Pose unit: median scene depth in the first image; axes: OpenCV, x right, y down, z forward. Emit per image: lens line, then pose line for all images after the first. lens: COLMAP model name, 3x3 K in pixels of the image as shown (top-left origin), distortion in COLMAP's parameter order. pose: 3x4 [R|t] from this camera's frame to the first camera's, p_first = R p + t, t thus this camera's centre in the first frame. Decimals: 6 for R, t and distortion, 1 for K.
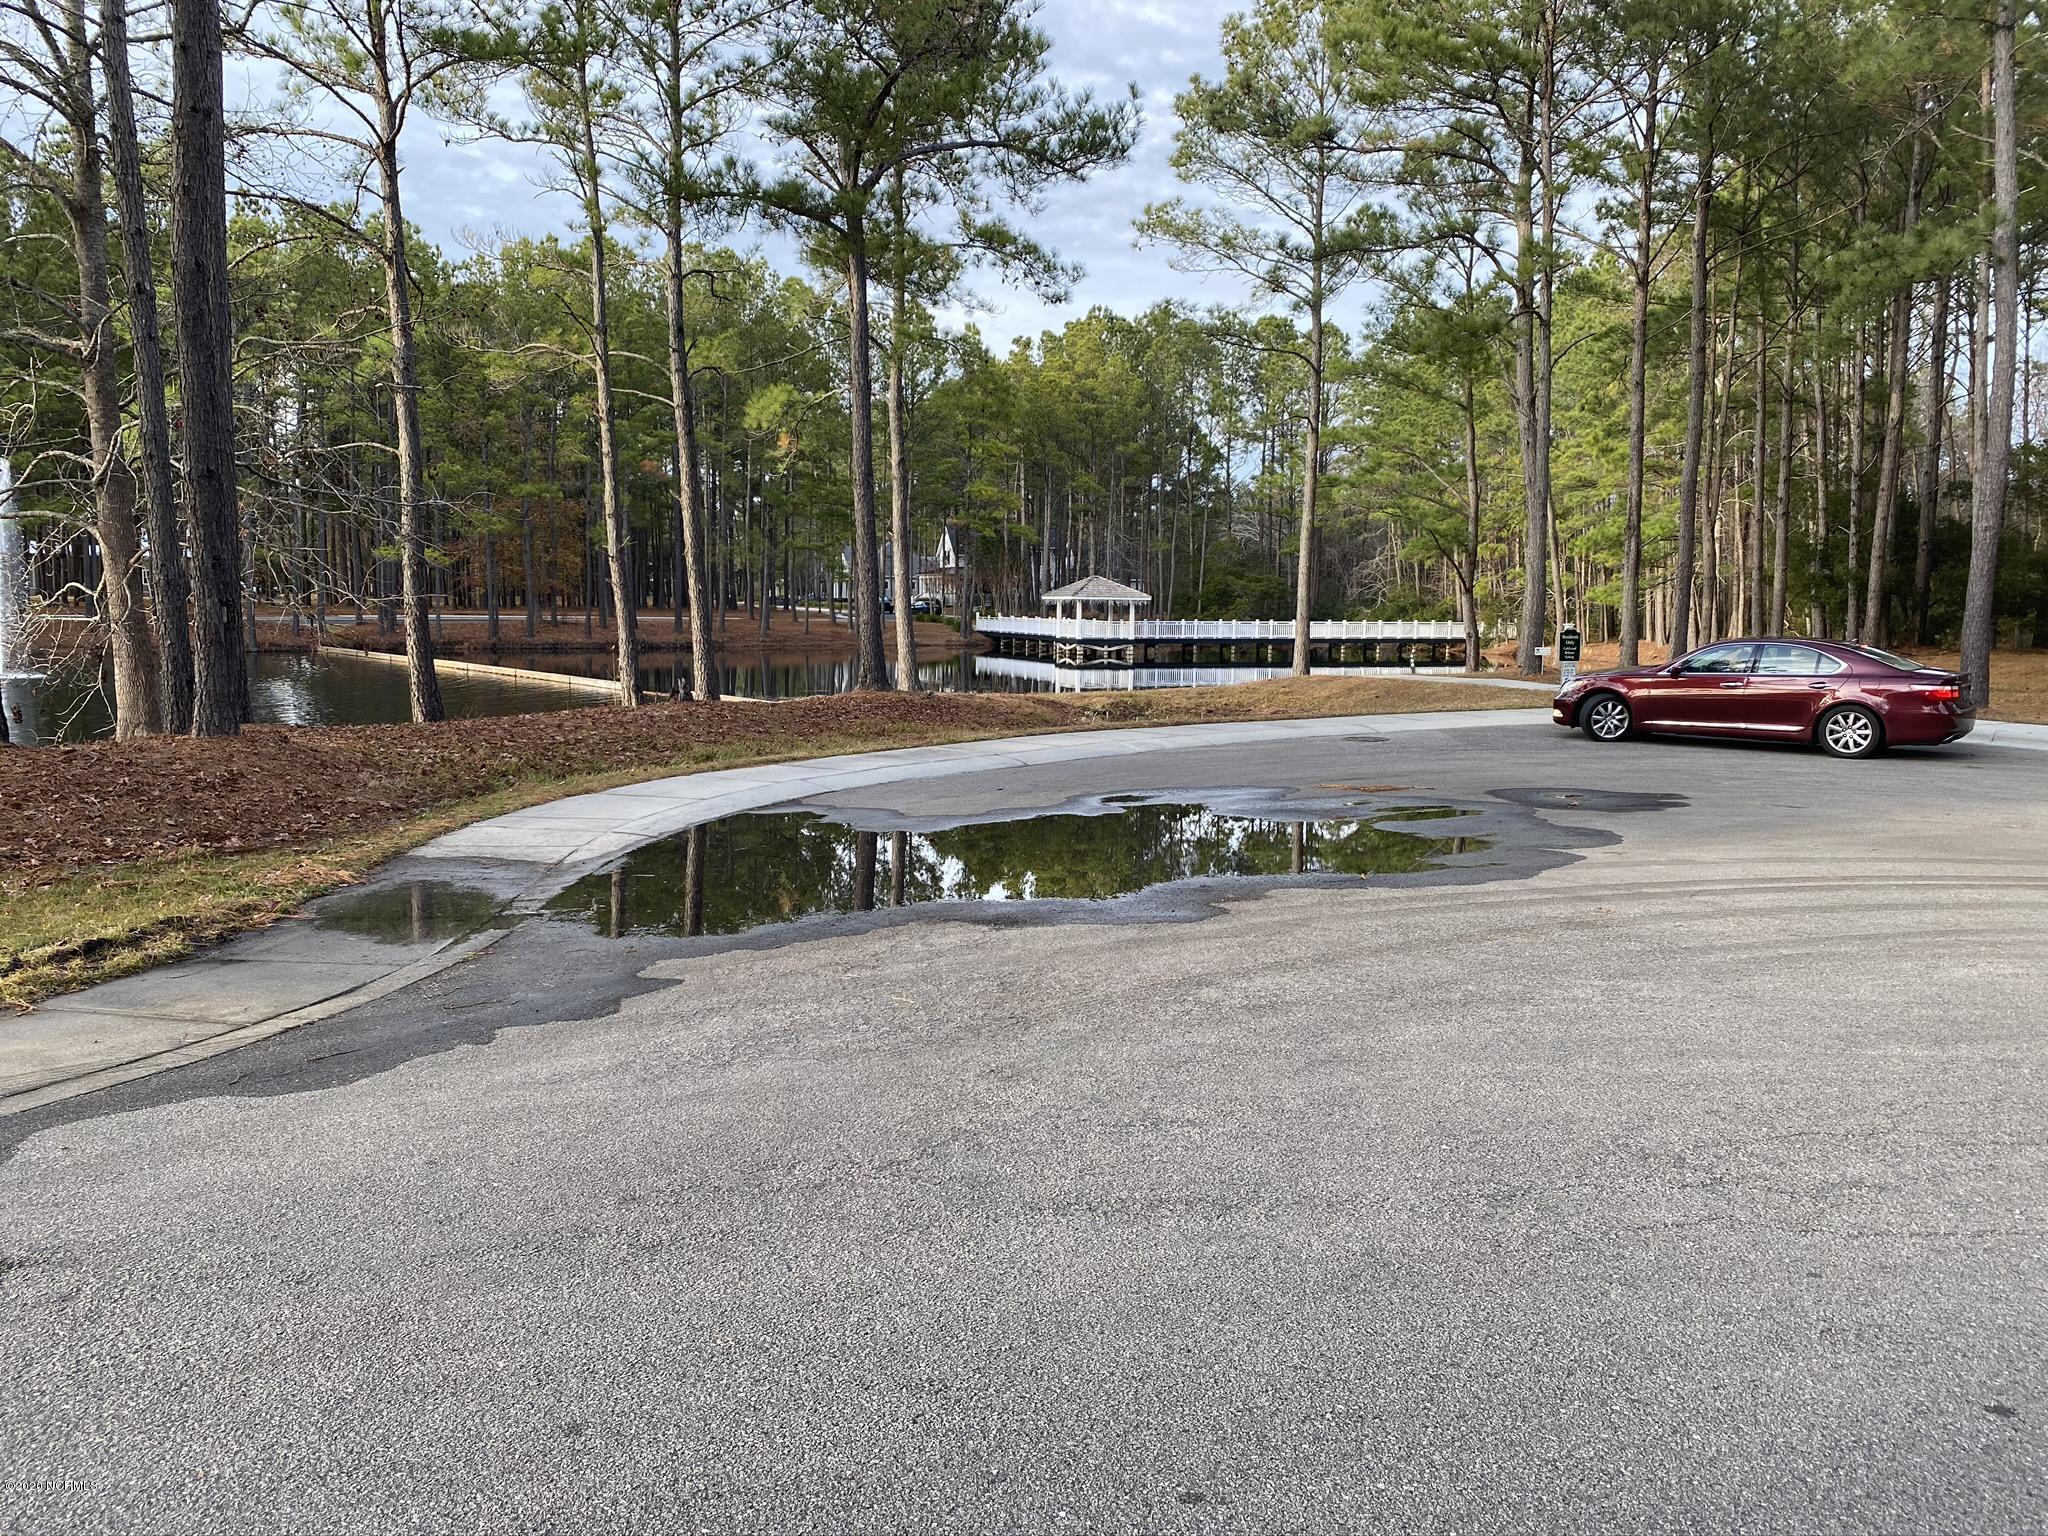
lens RADIAL K [[1565.0, 0, 1000.2], [0, 1565.0, 762.8], [0, 0, 1]] dist [0.030545, -0.033784]
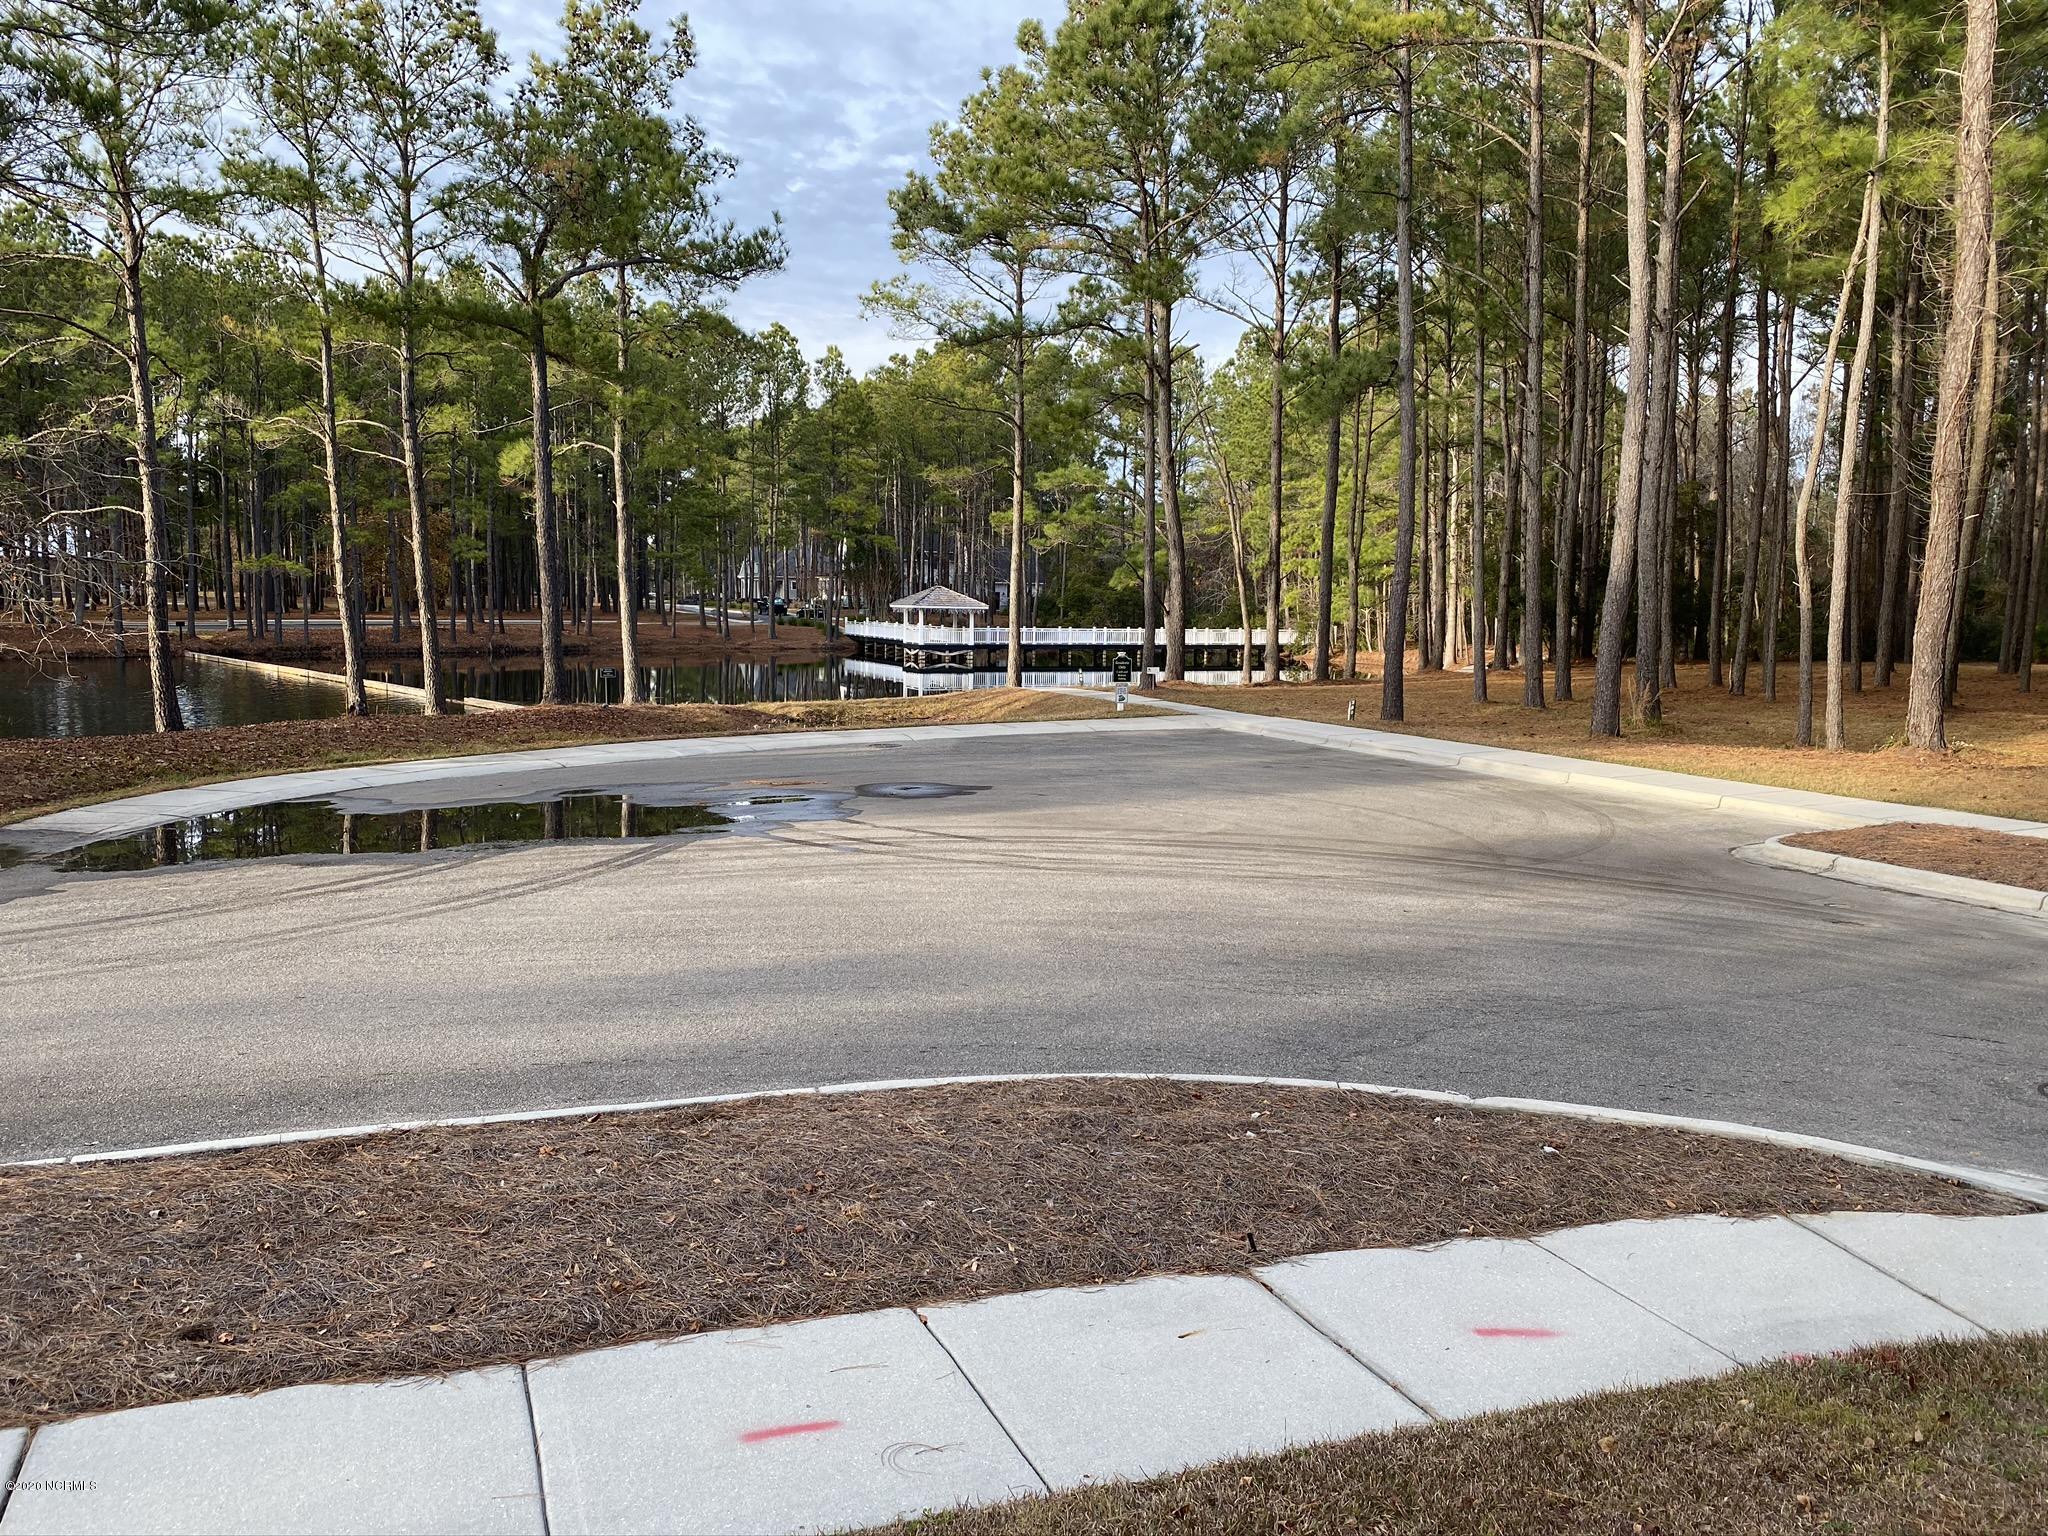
lens RADIAL K [[1565.0, 0, 1031.7], [0, 1565.0, 756.0], [0, 0, 1]] dist [0.030545, -0.033784]
pose [[0.998827, -0.001194, 0.048403, 0.072749], [0.001256, 0.999998, -0.001250, -0.001087], [-0.048402, 0.001310, 0.998827, -0.077994]]
